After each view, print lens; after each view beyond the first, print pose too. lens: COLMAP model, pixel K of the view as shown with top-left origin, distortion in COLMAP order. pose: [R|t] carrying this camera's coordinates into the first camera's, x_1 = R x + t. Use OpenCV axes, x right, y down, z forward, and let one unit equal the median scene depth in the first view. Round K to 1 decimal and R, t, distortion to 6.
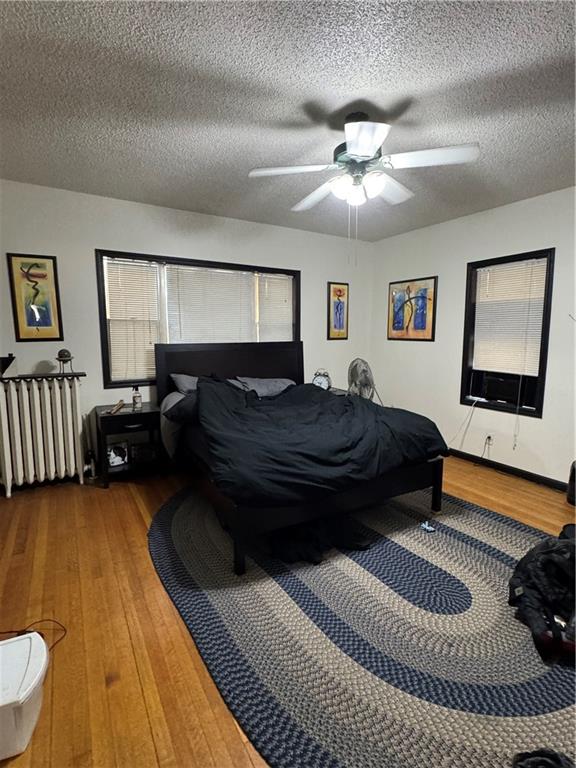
lens RADIAL K [[379.9, 0, 284.9], [0, 379.9, 380.3], [0, 0, 1]] dist [0.001657, 0.000745]
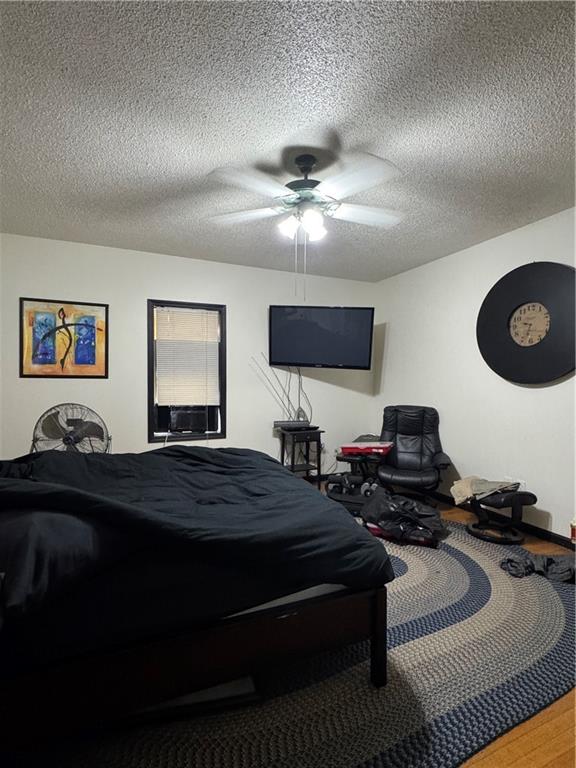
lens RADIAL K [[379.9, 0, 285.5], [0, 379.9, 387.7], [0, 0, 1]] dist [0.001657, 0.000745]
pose [[0.117899, -0.036556, 0.992352, -0.420148], [0.111819, 0.993455, 0.023311, -0.056011], [-0.986710, 0.108216, 0.121215, 0.494975]]
